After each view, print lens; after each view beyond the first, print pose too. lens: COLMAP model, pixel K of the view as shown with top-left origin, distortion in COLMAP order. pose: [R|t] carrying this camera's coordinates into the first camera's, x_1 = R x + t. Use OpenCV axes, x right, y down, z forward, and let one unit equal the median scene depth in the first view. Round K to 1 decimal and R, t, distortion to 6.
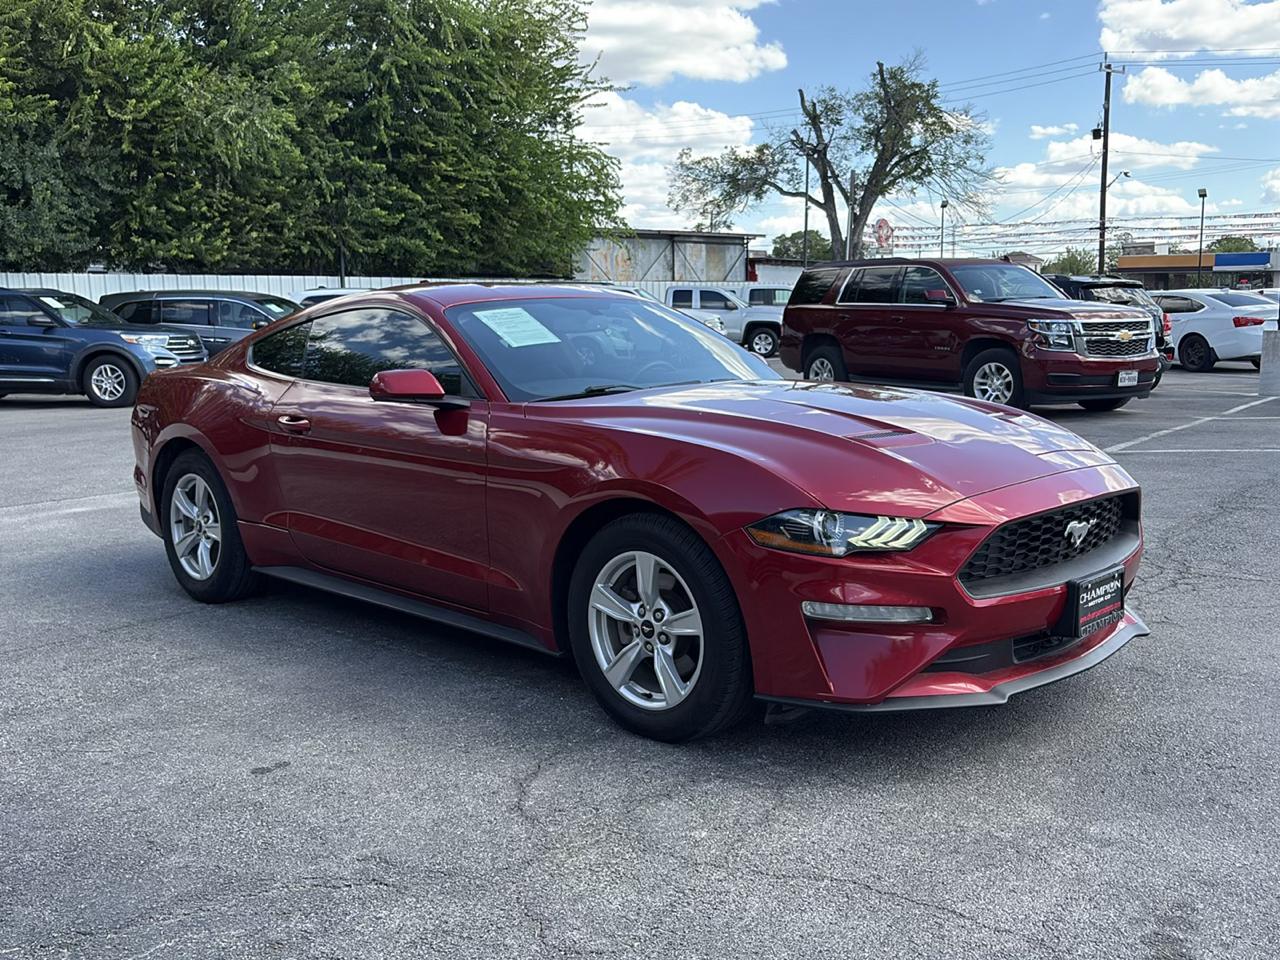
lens RADIAL K [[1245.3, 0, 644.9], [0, 1245.3, 475.1], [0, 0, 1]] dist [0.025454, -0.018211]
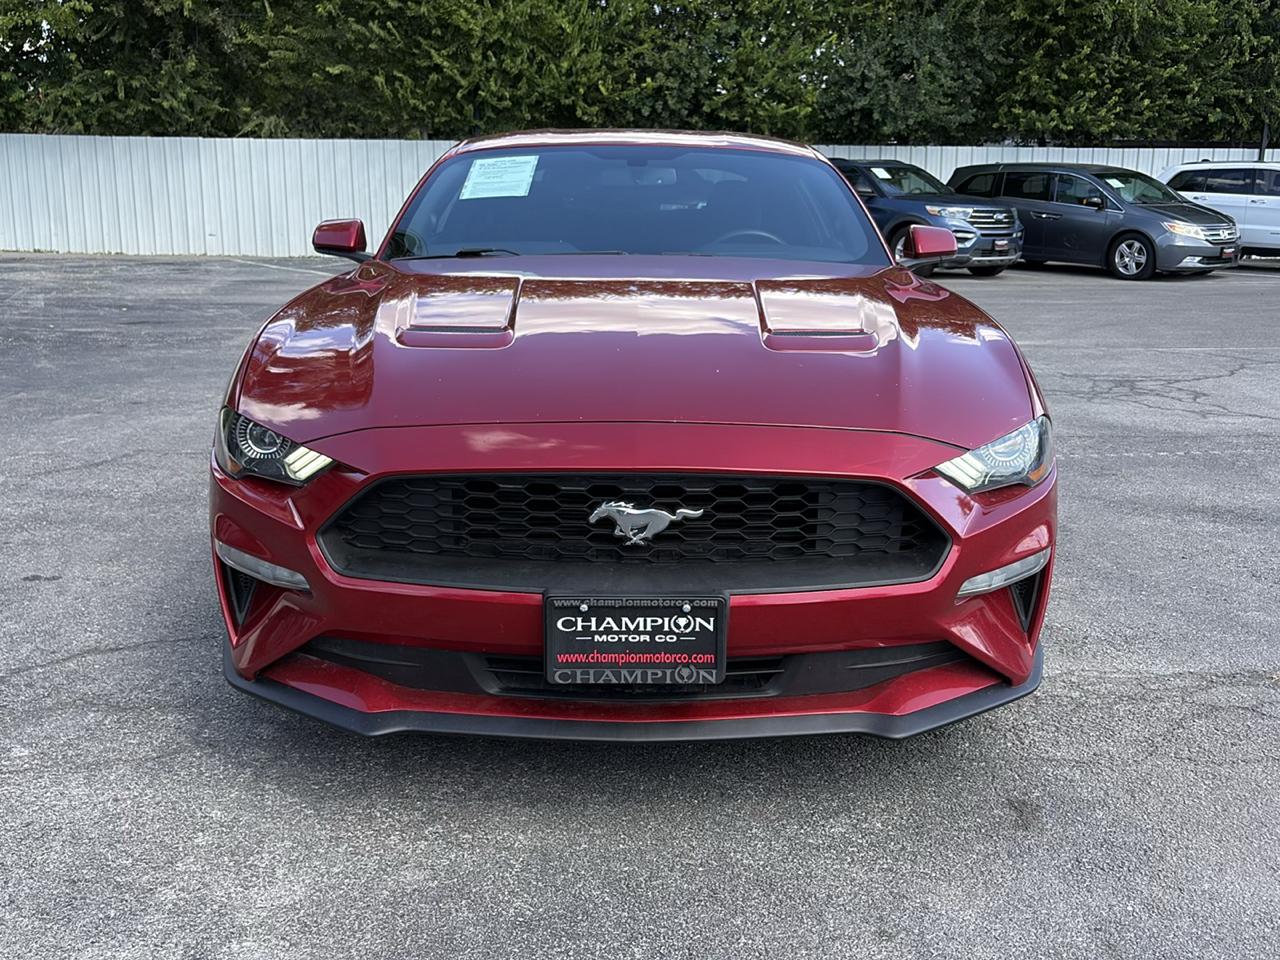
lens RADIAL K [[1259.5, 0, 638.7], [0, 1259.5, 446.4], [0, 0, 1]] dist [0.026244, 0.017955]
pose [[0.699755, 0.164145, -0.695270, 0.116186], [-0.116334, 0.986436, 0.115801, -0.009099], [0.704847, -0.000148, 0.709359, 0.085803]]
